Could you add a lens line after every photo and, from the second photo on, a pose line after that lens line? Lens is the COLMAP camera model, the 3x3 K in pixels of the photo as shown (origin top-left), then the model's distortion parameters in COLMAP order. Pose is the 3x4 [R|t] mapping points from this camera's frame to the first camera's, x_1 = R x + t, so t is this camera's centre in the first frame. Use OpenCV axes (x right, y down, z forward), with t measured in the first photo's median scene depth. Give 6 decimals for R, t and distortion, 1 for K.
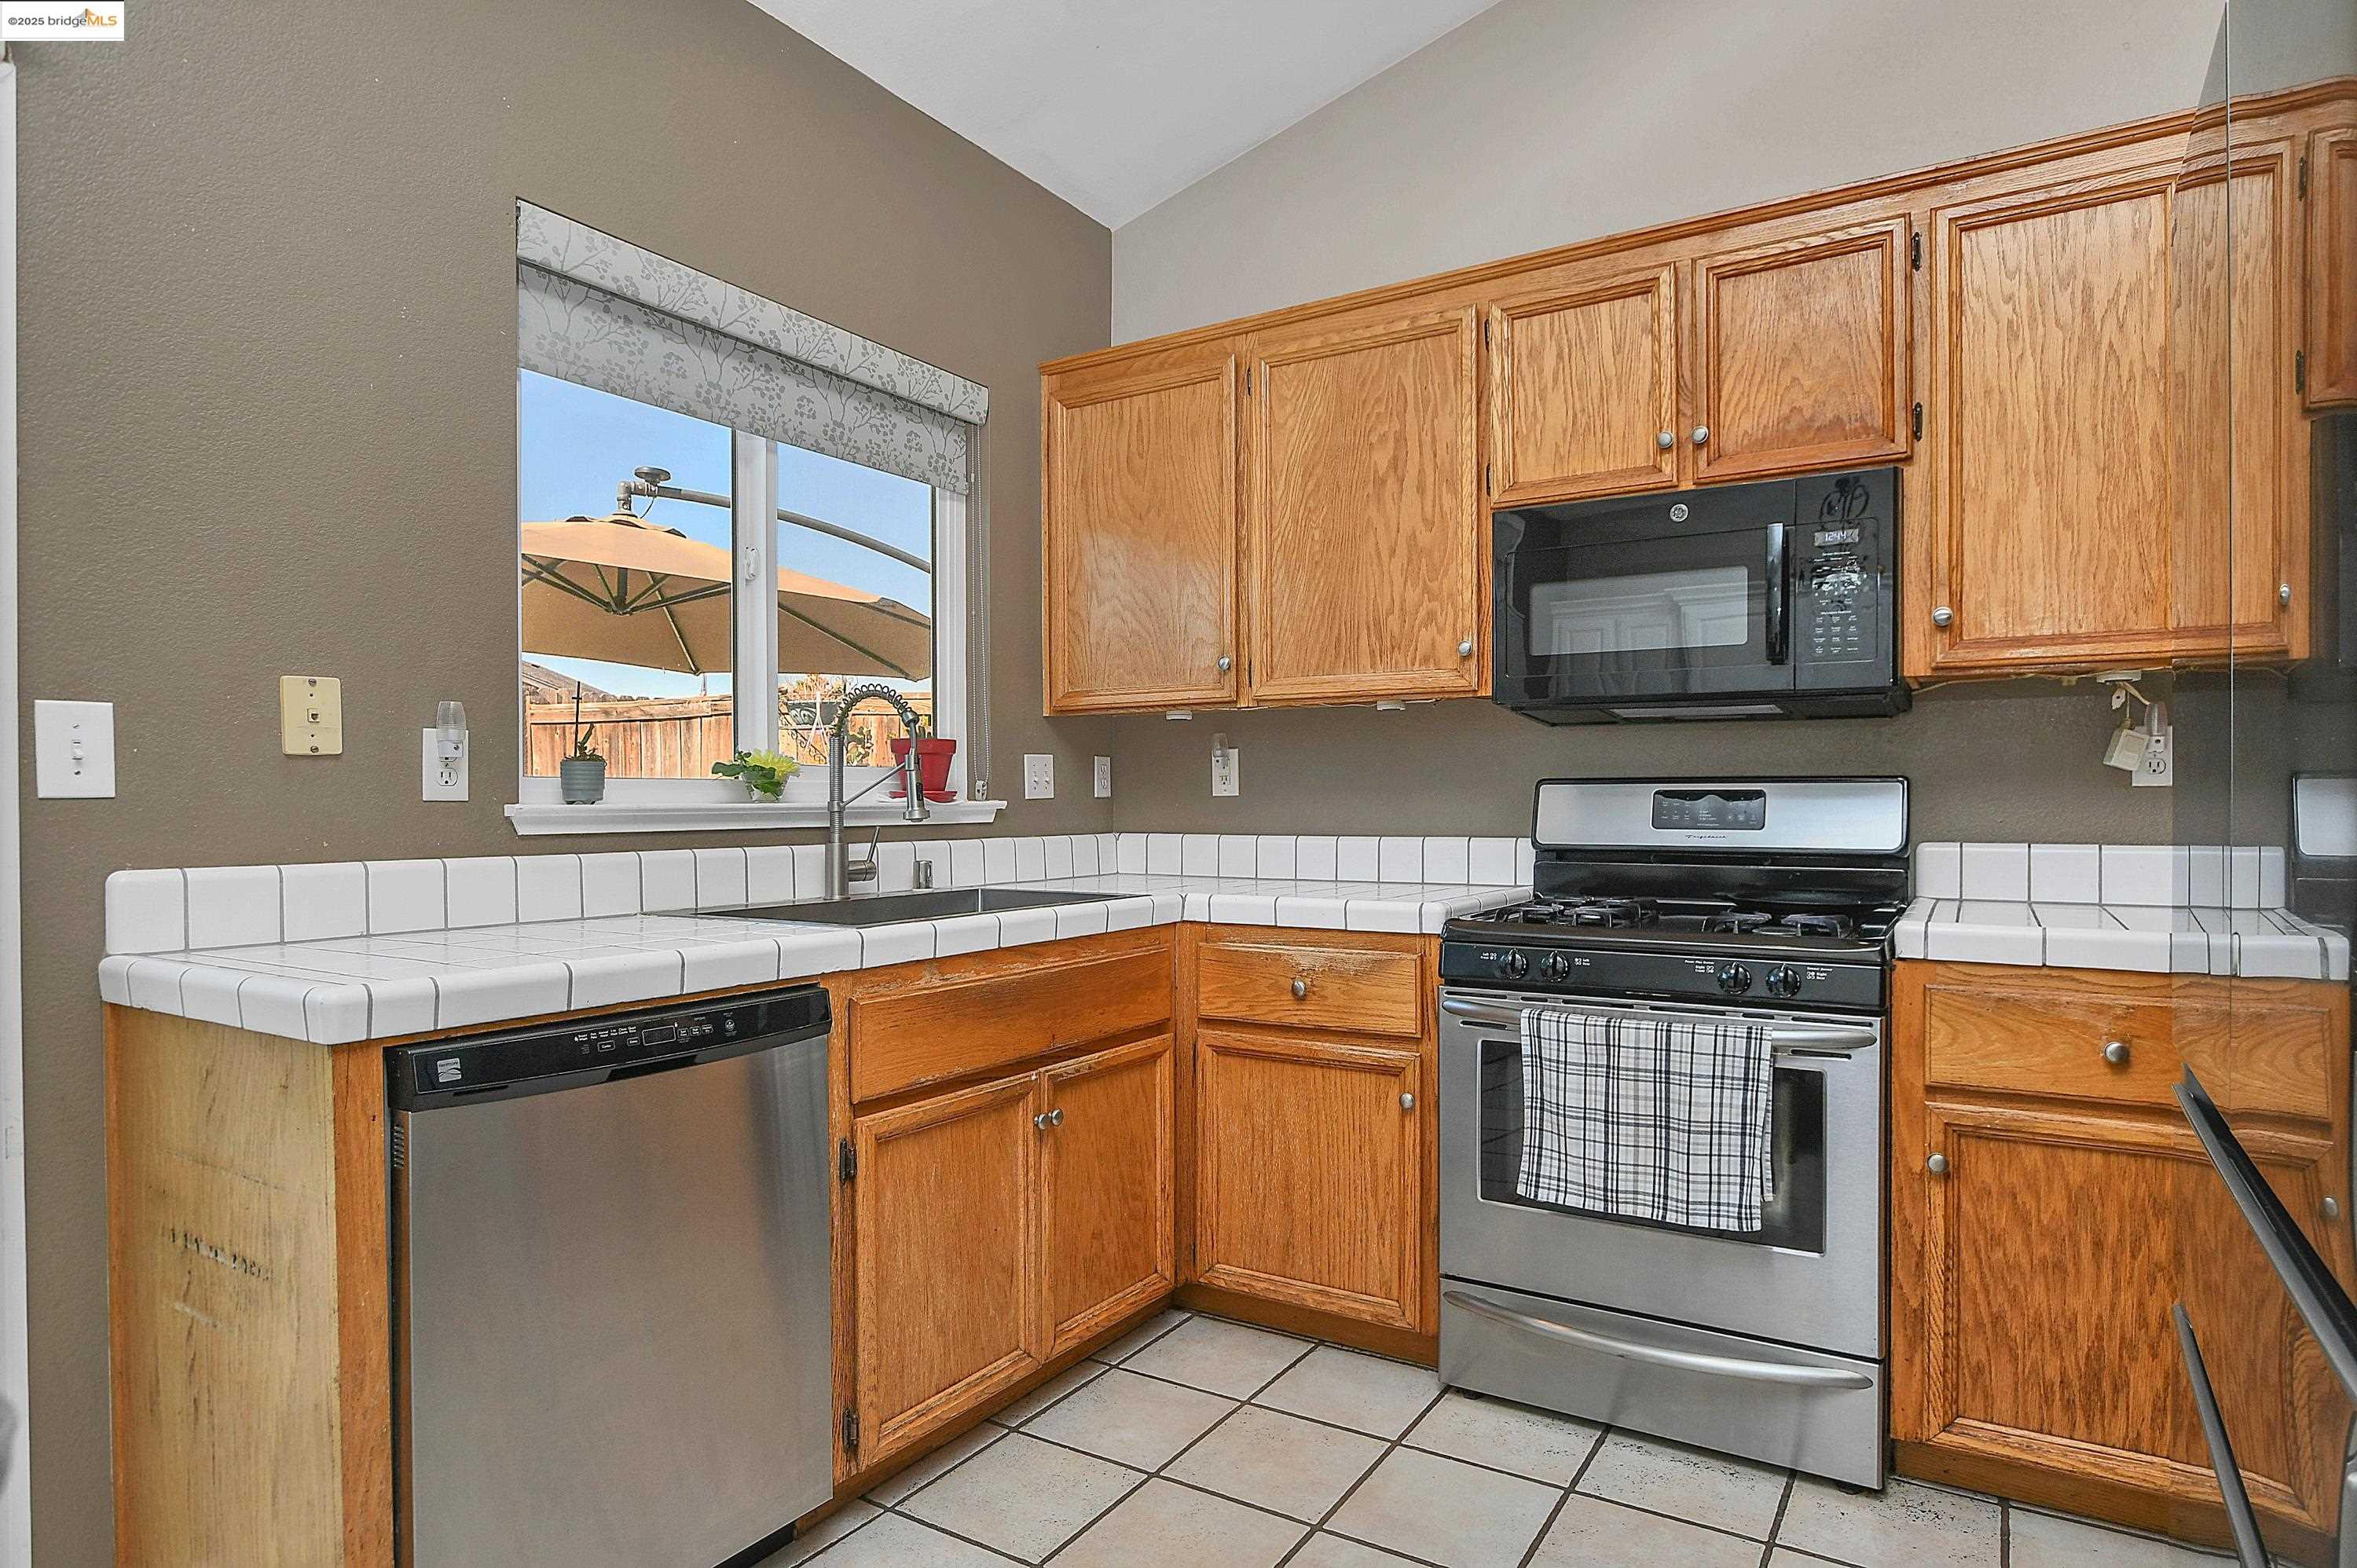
lens RADIAL K [[1261.5, 0, 1215.7], [0, 1261.5, 808.6], [0, 0, 1]] dist [-0.016225, 0.000470]
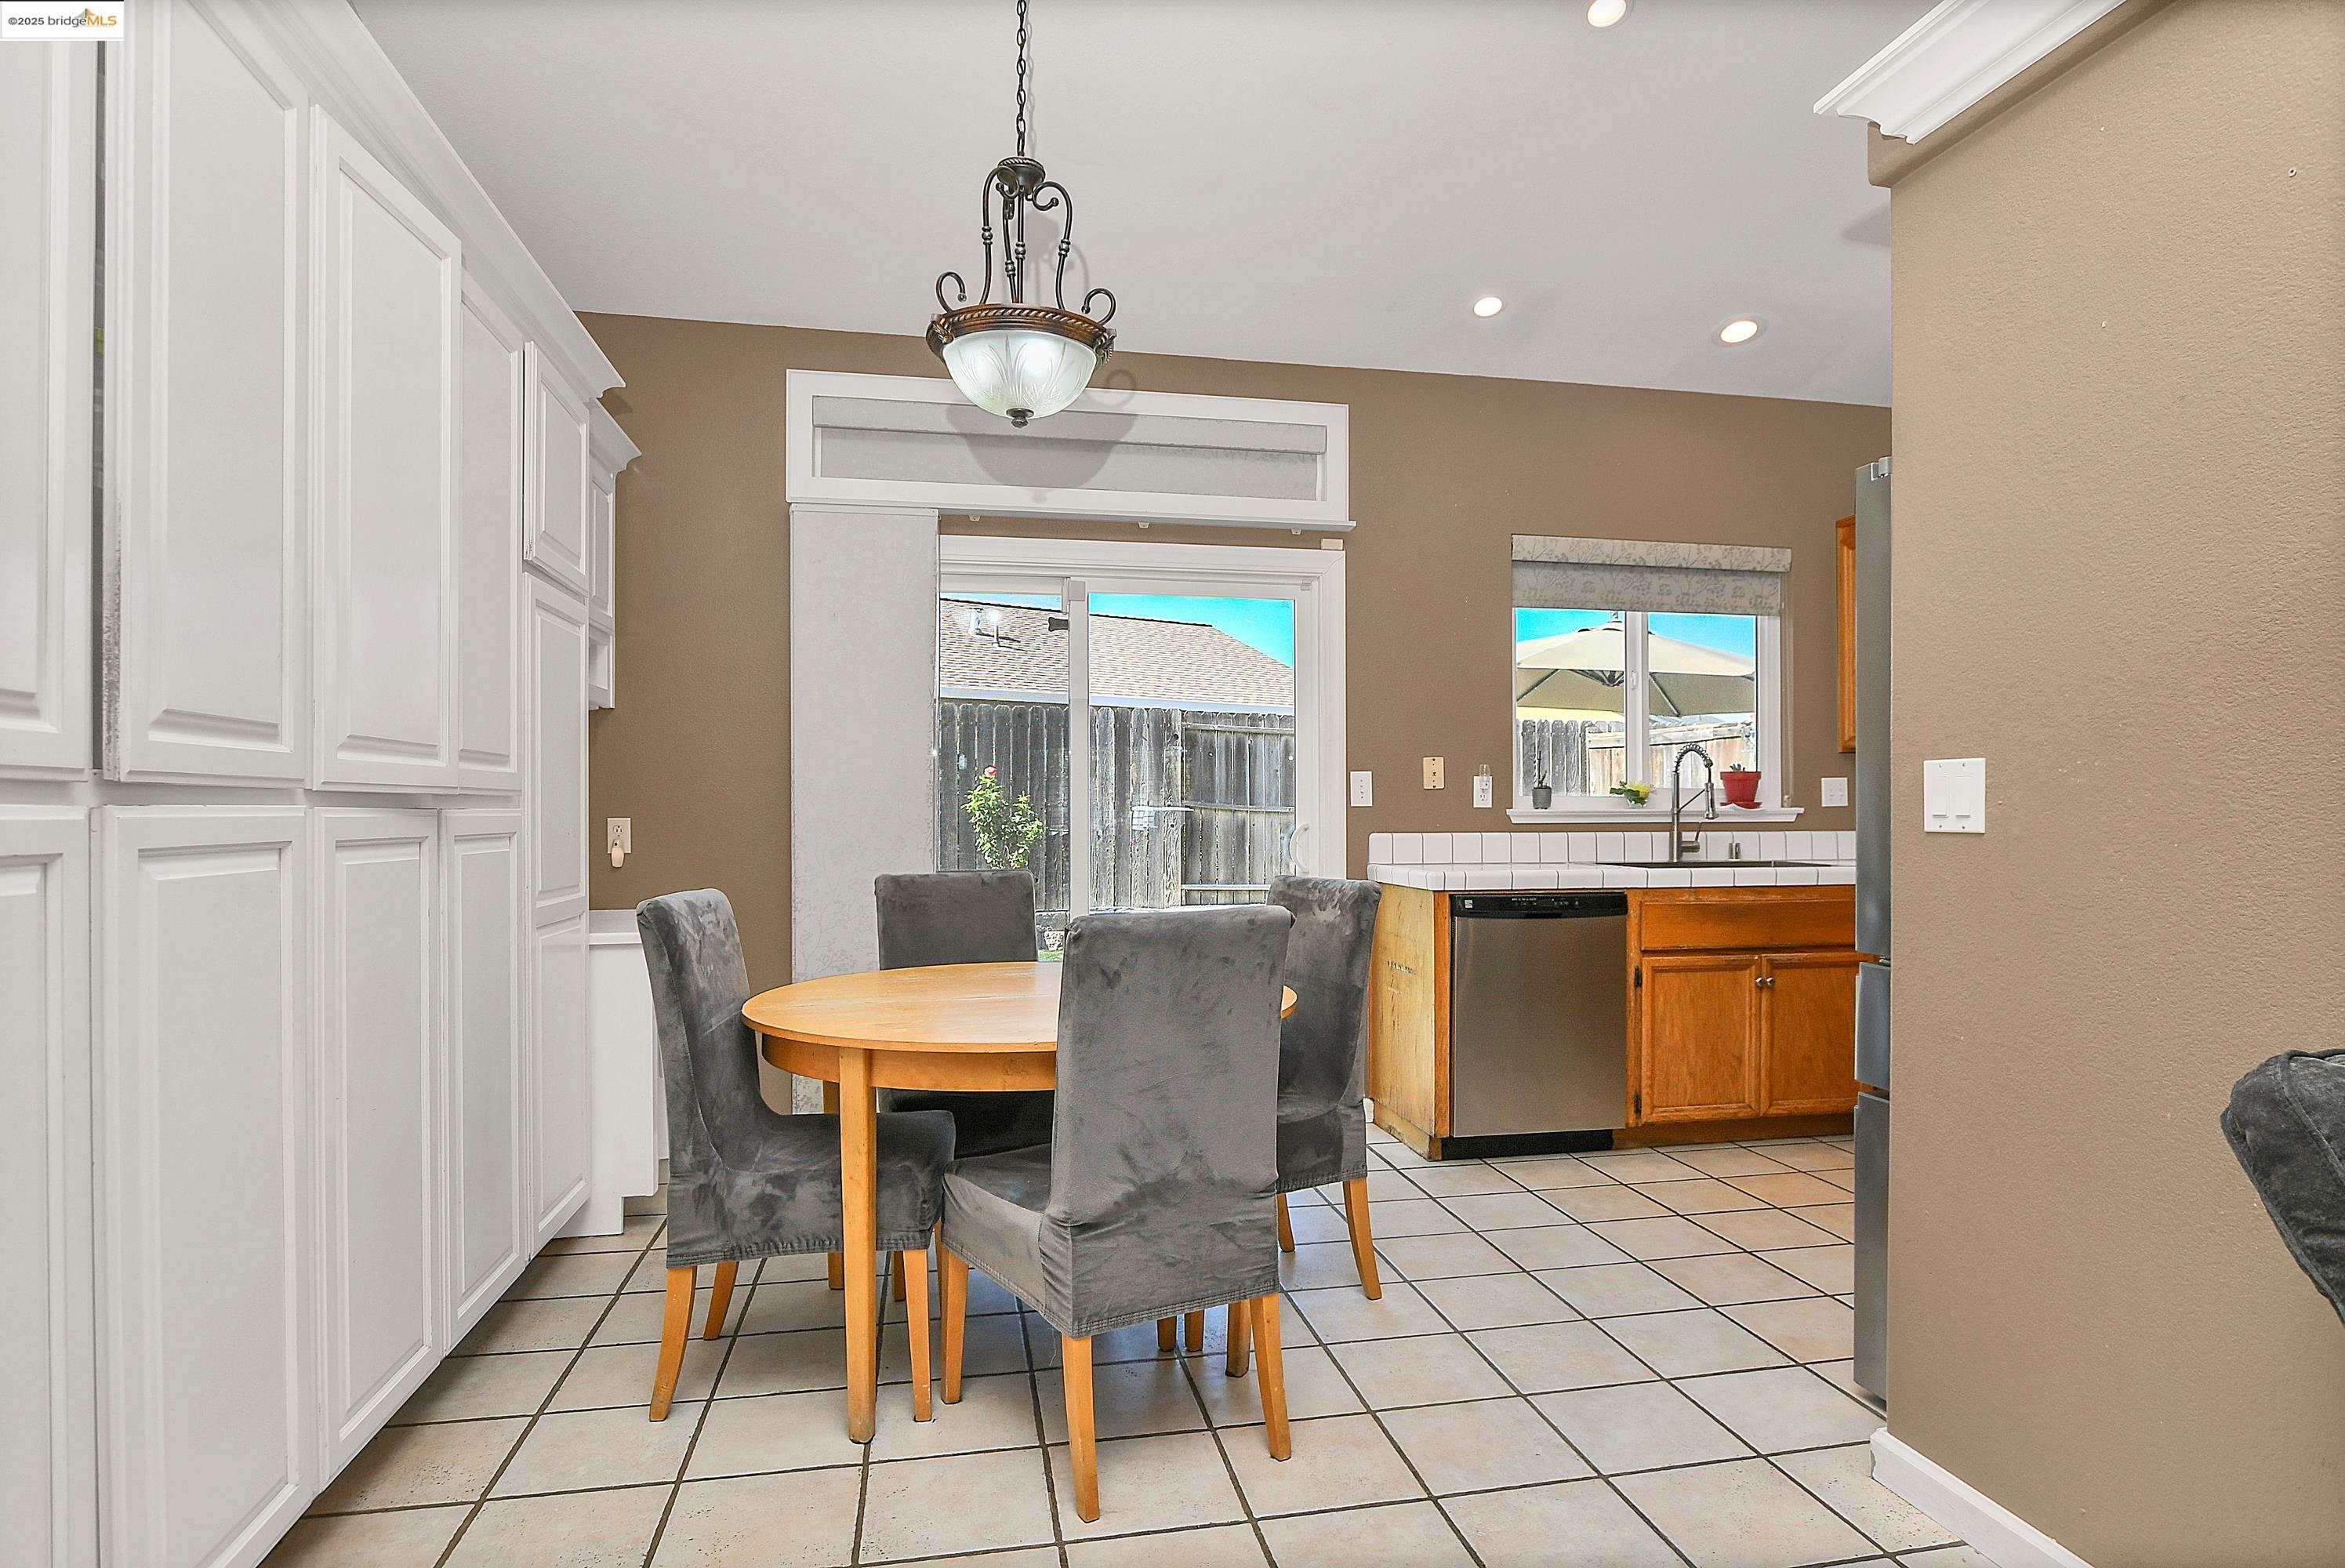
lens RADIAL K [[1255.2, 0, 1209.5], [0, 1255.2, 808.4], [0, 0, 1]] dist [-0.016225, 0.000470]
pose [[0.676505, -0.000433, -0.736438, 0.623182], [-0.004461, 0.999979, -0.004687, 0.006679], [0.736425, 0.006456, 0.676489, -0.777562]]
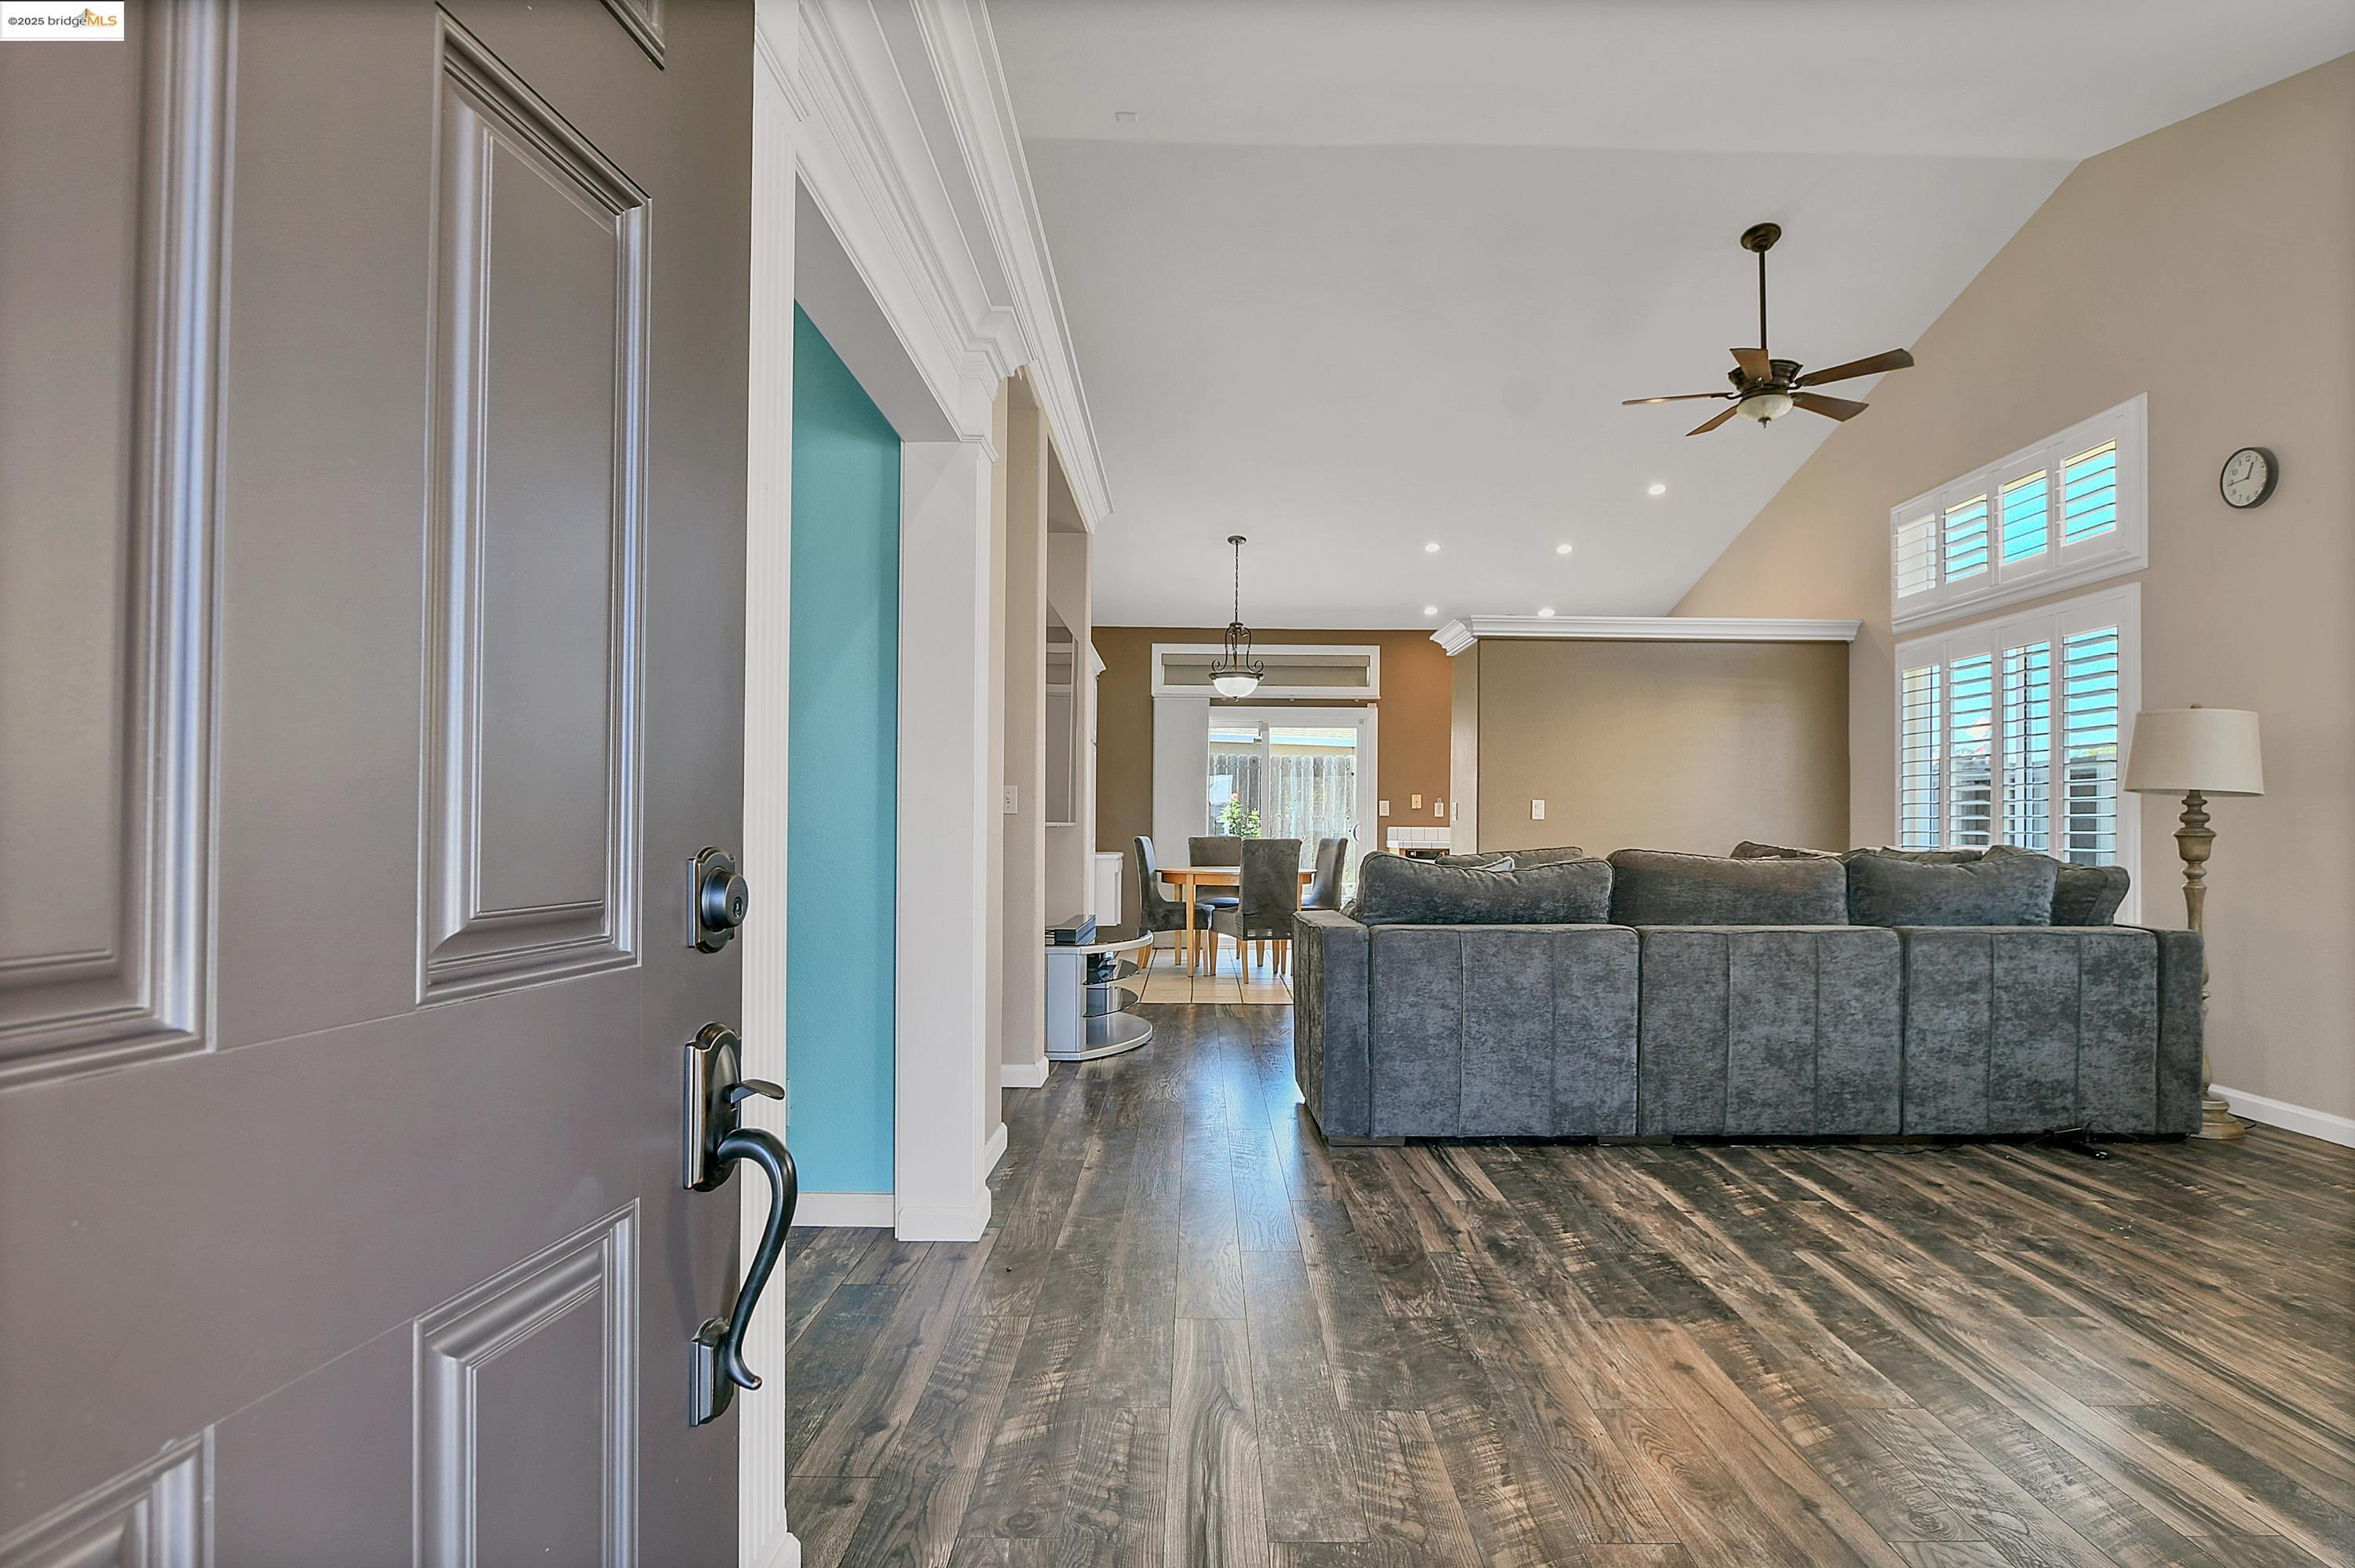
lens RADIAL K [[1260.4, 0, 1214.7], [0, 1260.4, 808.5], [0, 0, 1]] dist [-0.016225, 0.000470]
pose [[0.526454, -0.006954, -0.850175, 2.907239], [-0.010886, 0.999829, -0.014919, 0.042118], [0.850134, 0.017109, 0.526288, -2.222427]]
